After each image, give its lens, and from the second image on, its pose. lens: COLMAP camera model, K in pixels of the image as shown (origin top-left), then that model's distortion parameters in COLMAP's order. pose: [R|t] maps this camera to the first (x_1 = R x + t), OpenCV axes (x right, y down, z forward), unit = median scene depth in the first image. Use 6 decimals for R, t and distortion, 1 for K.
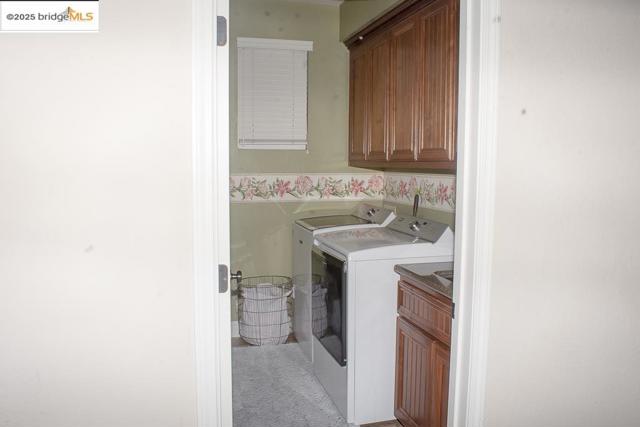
lens RADIAL K [[495.8, 0, 319.0], [0, 495.8, 209.8], [0, 0, 1]] dist [-0.097352, 0.002917]
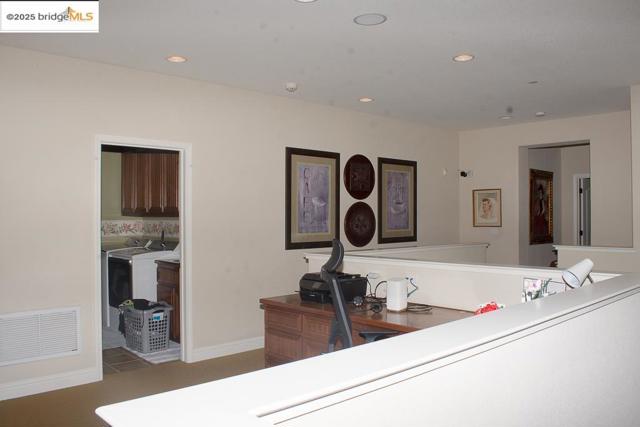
lens RADIAL K [[495.8, 0, 318.1], [0, 495.8, 212.7], [0, 0, 1]] dist [-0.097352, 0.002917]
pose [[0.872717, -0.009285, 0.488139, -0.195915], [0.055258, 0.995273, -0.079861, 0.083228], [-0.485090, 0.096670, 0.869105, -0.901750]]
